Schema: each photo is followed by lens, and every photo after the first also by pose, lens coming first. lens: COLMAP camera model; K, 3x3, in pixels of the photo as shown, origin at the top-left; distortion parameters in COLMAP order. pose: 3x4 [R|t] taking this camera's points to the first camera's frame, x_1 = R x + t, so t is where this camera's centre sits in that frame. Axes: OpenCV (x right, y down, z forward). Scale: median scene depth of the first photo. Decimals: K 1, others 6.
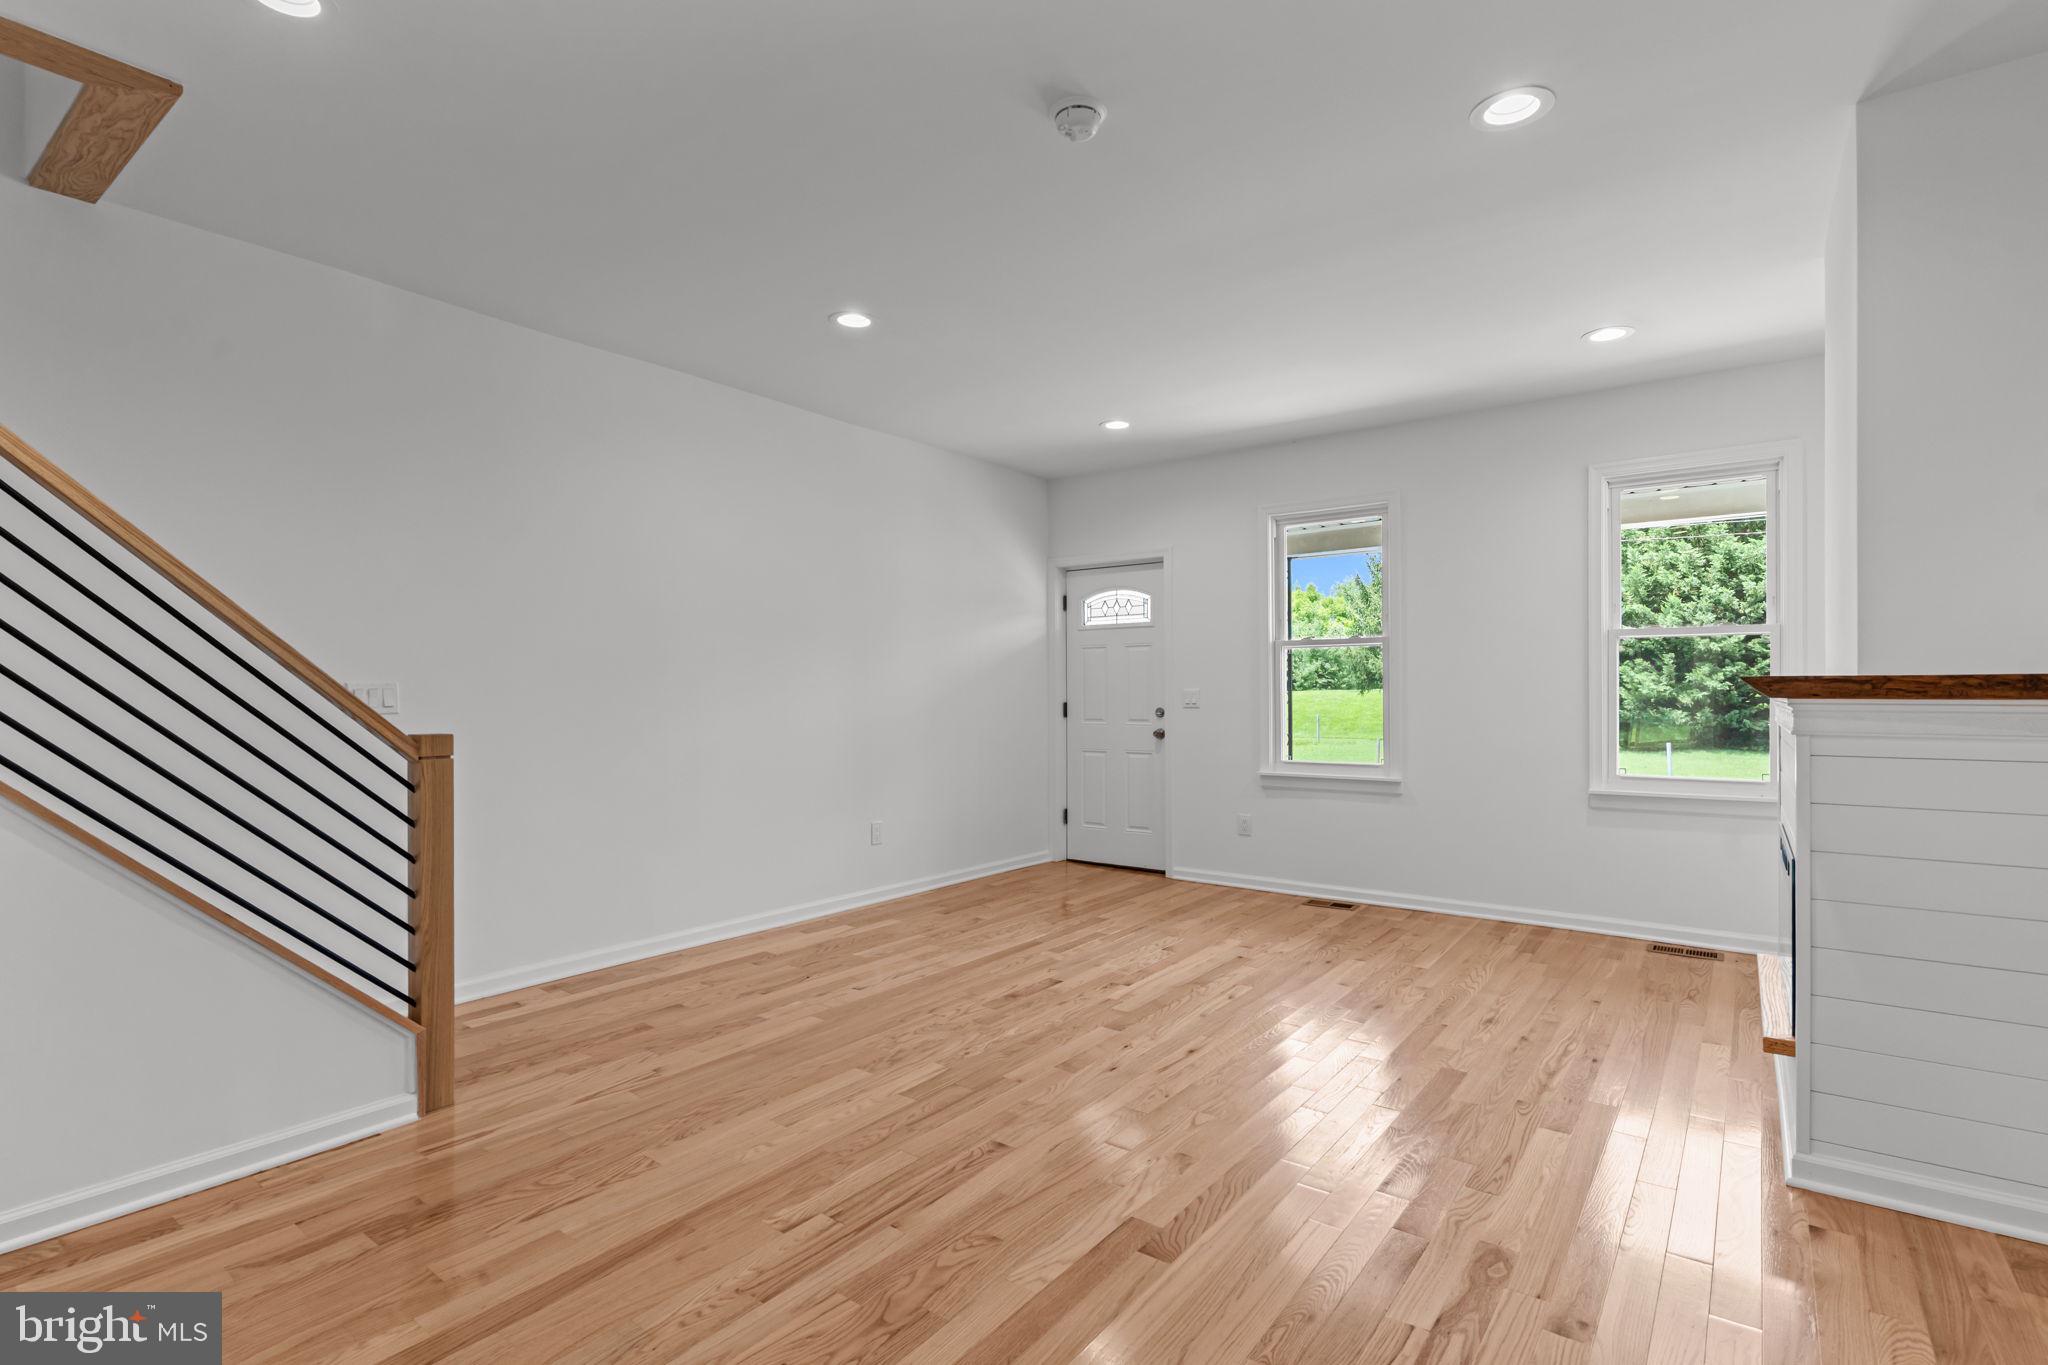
lens RADIAL K [[970.2, 0, 1023.0], [0, 970.2, 678.1], [0, 0, 1]] dist [0.000744, -0.000407]
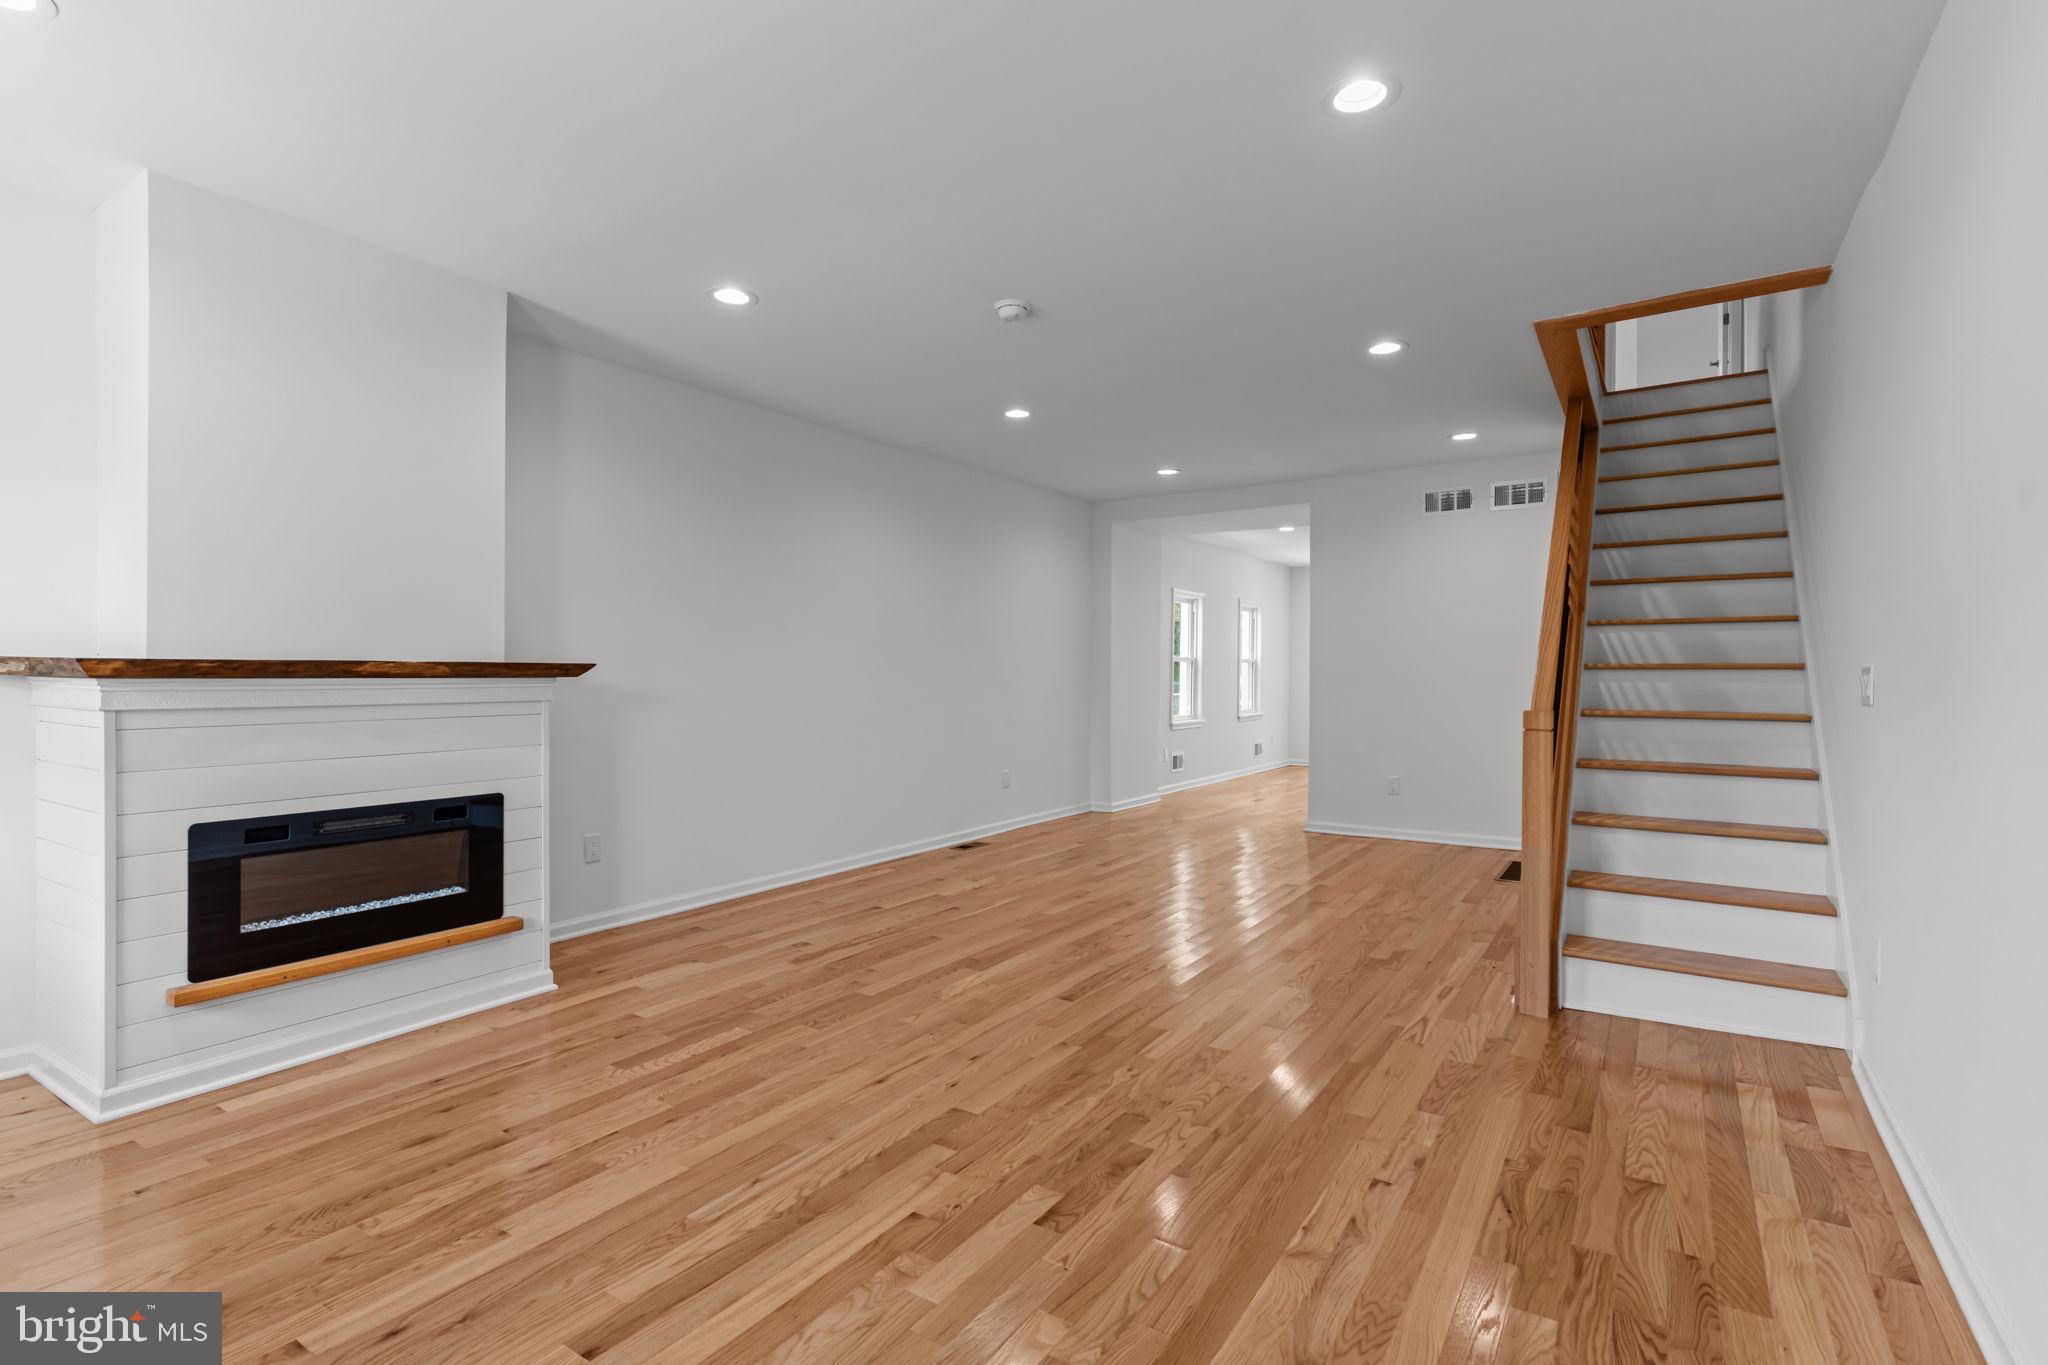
lens RADIAL K [[970.2, 0, 1033.7], [0, 970.2, 685.3], [0, 0, 1]] dist [0.000744, -0.000407]
pose [[-0.997128, -0.003278, -0.075662, 0.099253], [-0.003161, 0.999994, -0.001658, 0.024027], [0.075667, -0.001414, -0.997132, 1.832763]]
